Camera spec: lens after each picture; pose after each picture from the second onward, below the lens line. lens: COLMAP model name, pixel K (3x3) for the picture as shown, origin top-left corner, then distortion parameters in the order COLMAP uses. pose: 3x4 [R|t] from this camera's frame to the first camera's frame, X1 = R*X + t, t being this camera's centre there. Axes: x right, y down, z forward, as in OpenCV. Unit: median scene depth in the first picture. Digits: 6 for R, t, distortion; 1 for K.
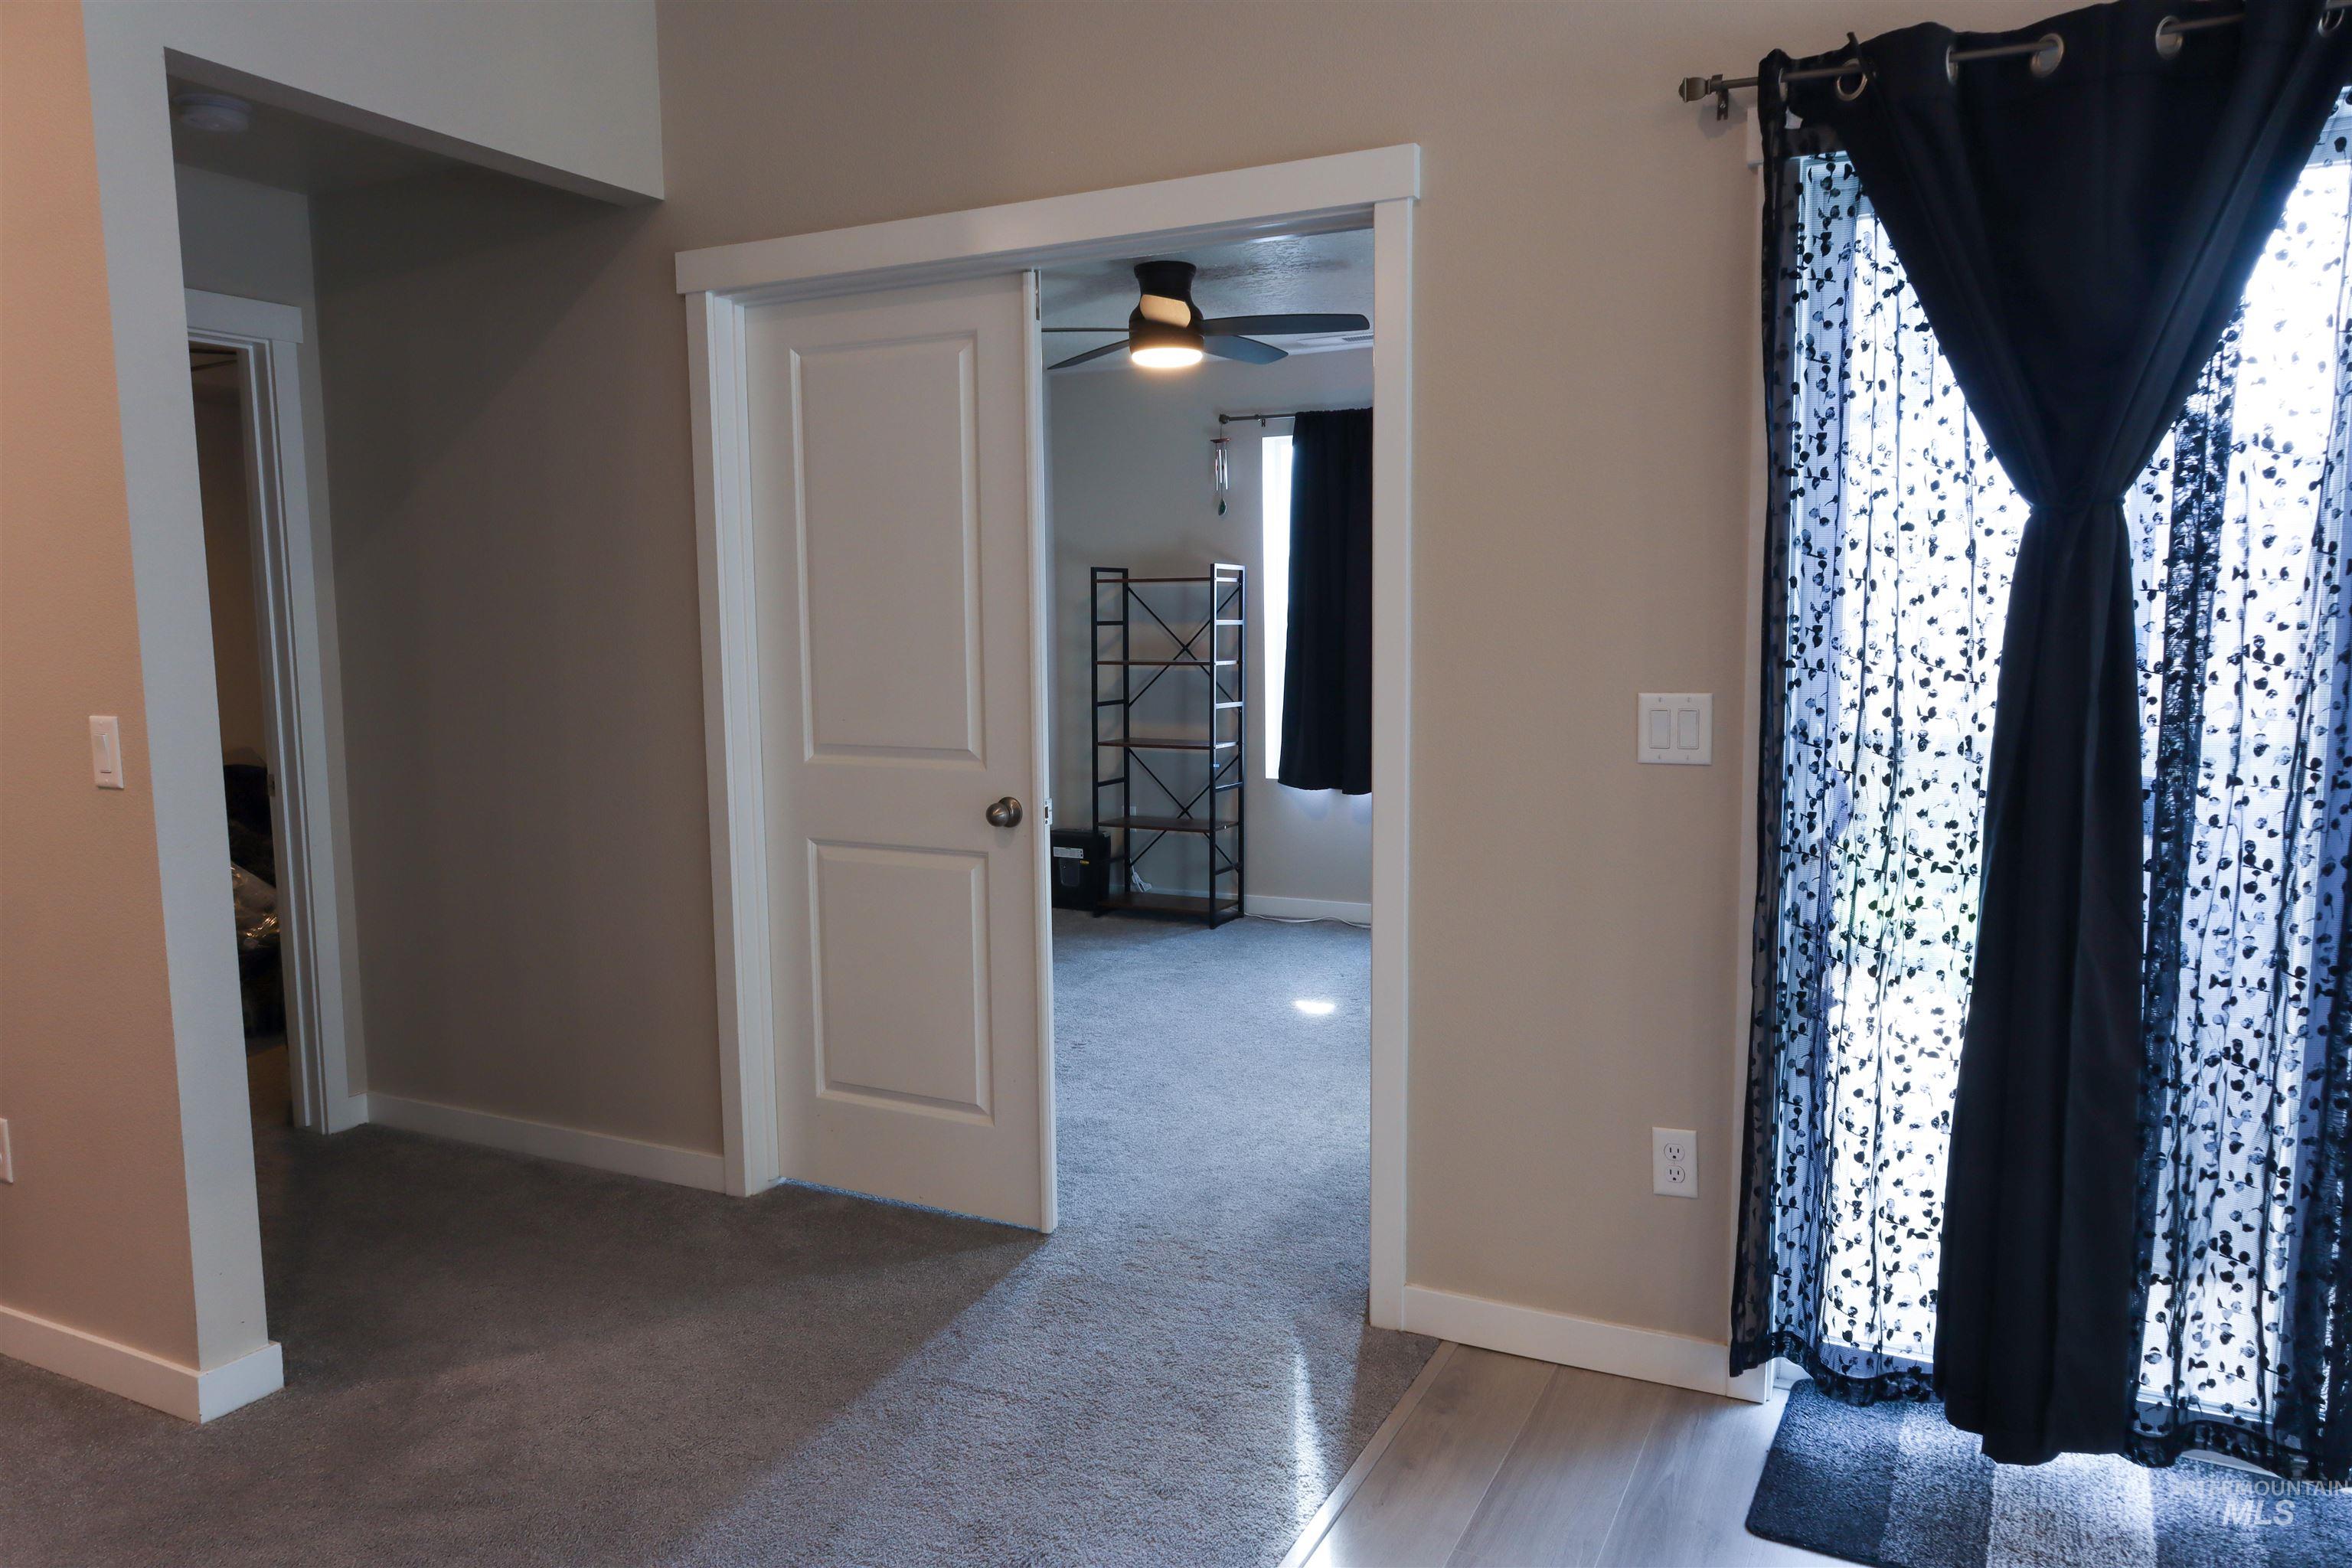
lens RADIAL K [[1587.6, 0, 1182.9], [0, 1587.6, 788.5], [0, 0, 1]] dist [-0.008980, 0.009039]
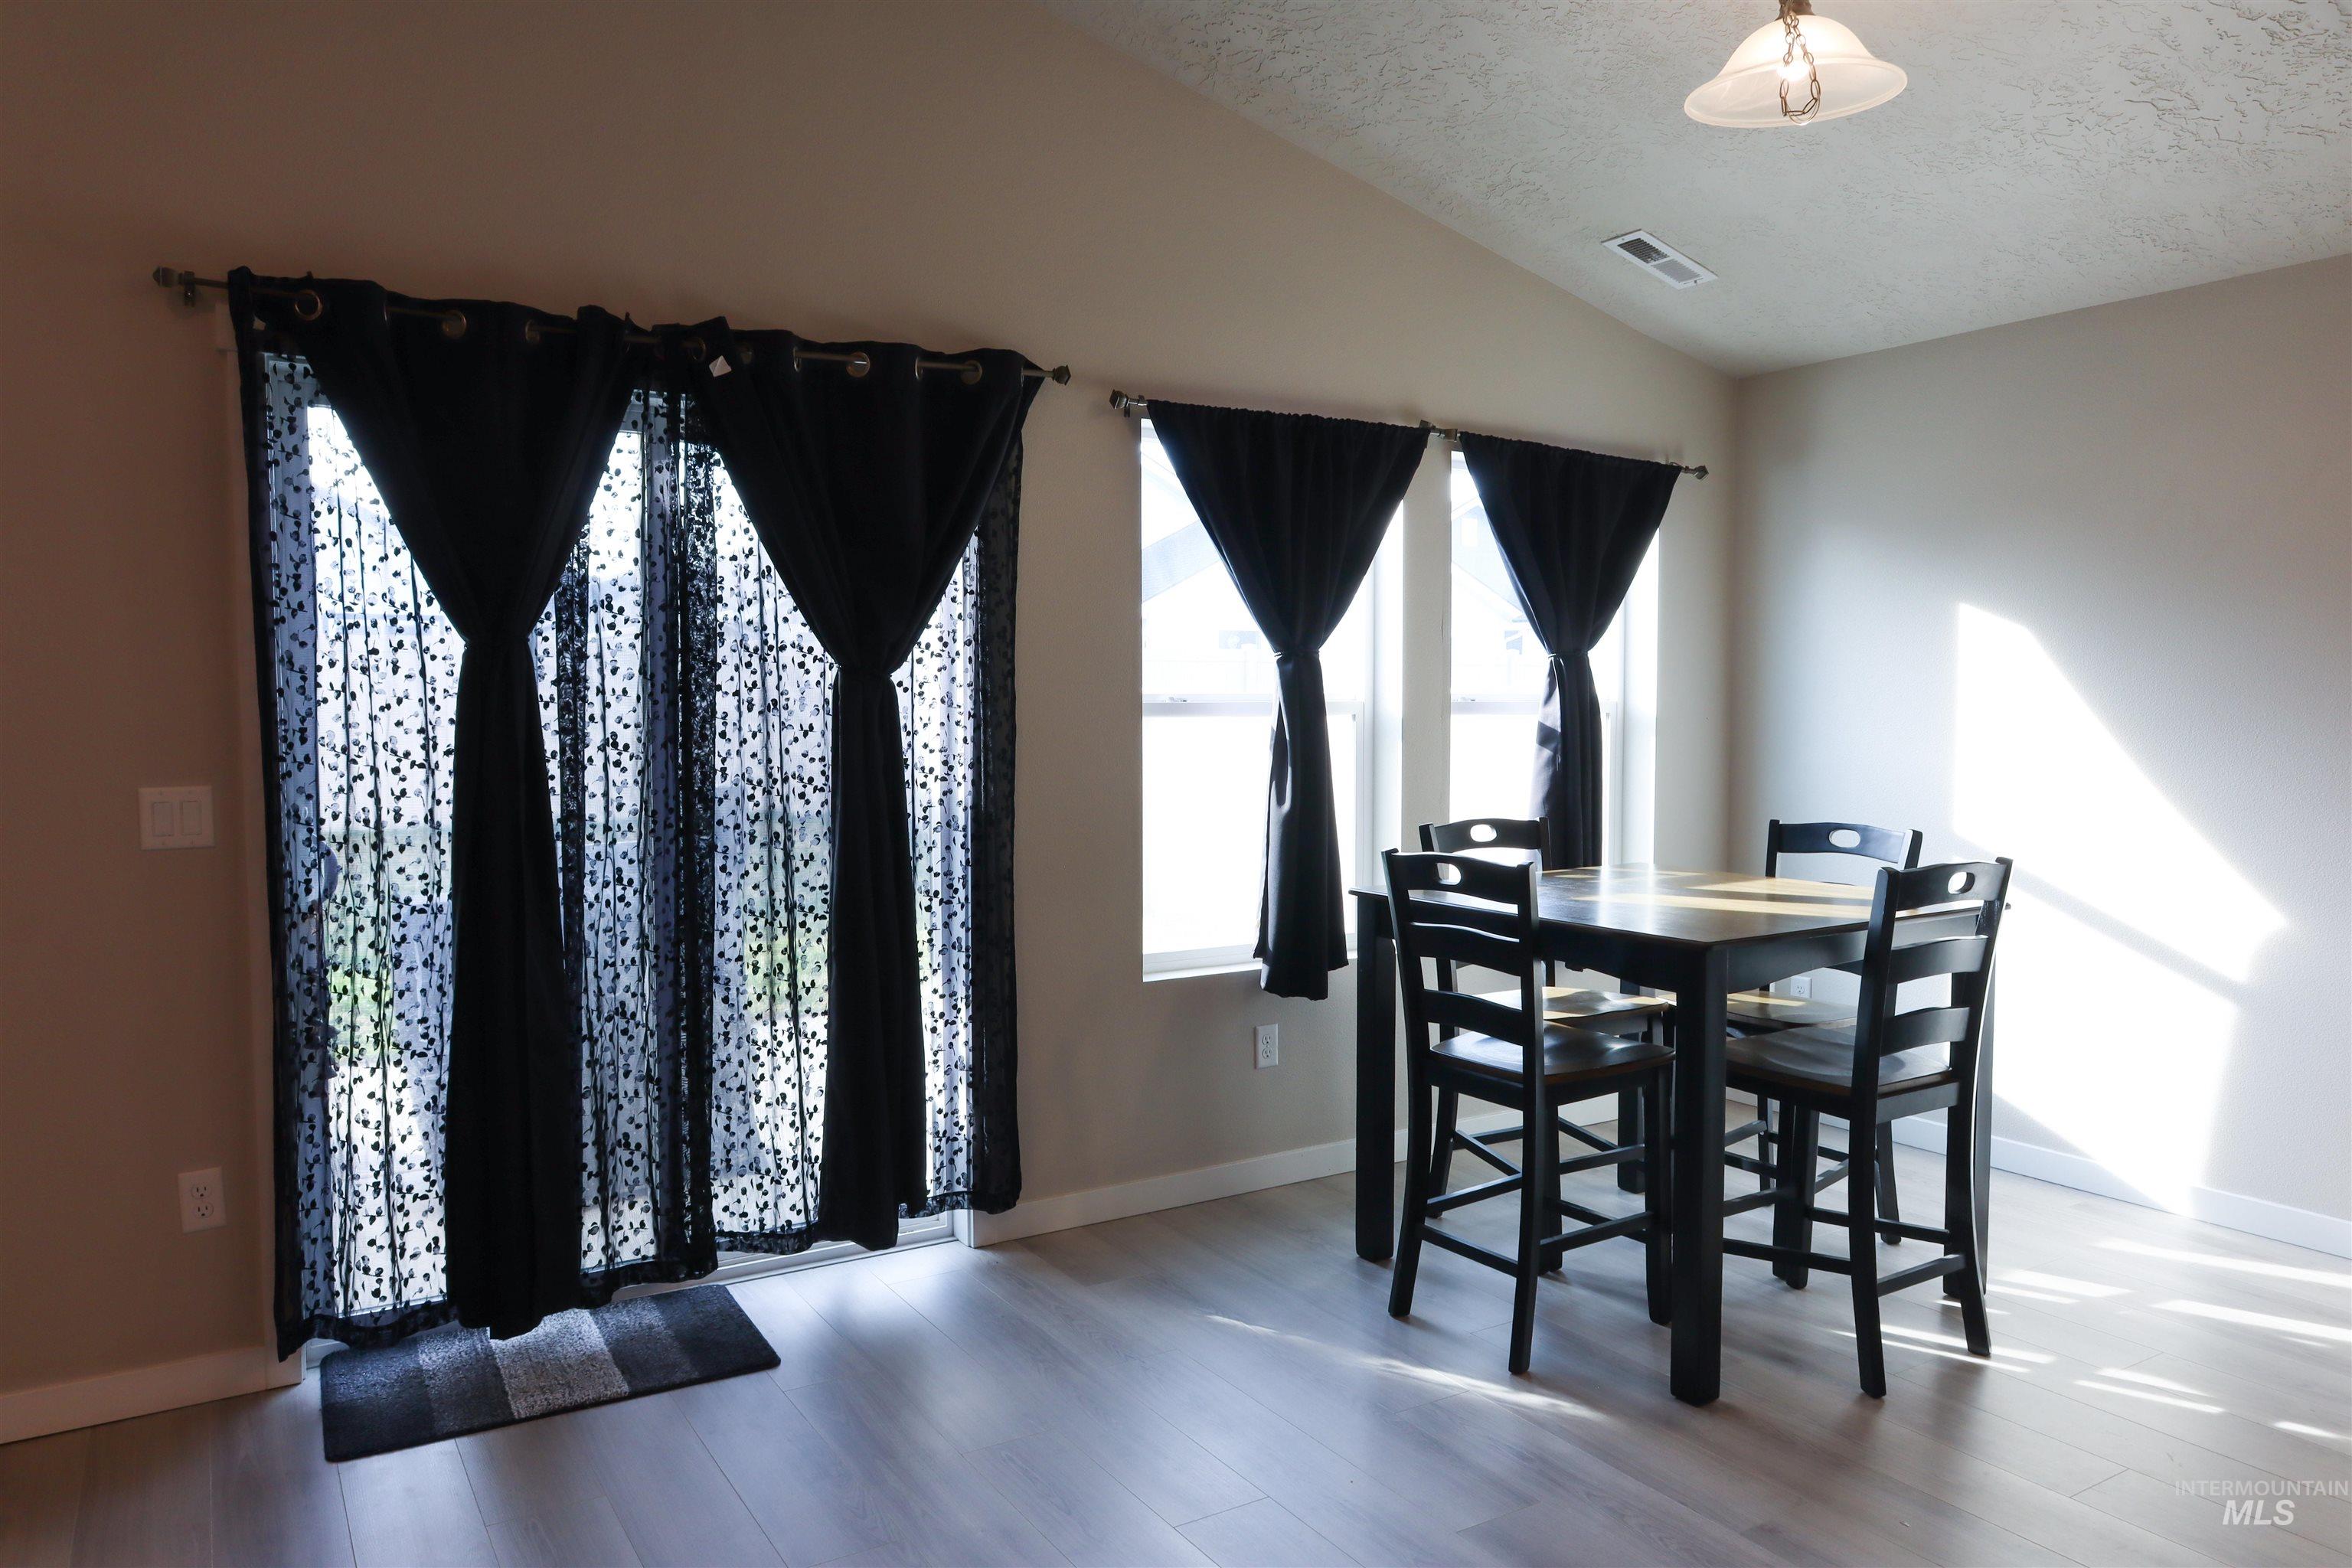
lens RADIAL K [[1587.6, 0, 1176.6], [0, 1587.6, 779.7], [0, 0, 1]] dist [-0.008980, 0.009039]
pose [[0.521167, -0.034822, 0.852744, -0.313127], [0.092879, 0.995547, -0.016110, 0.022062], [-0.848386, 0.087598, 0.522080, -0.230176]]
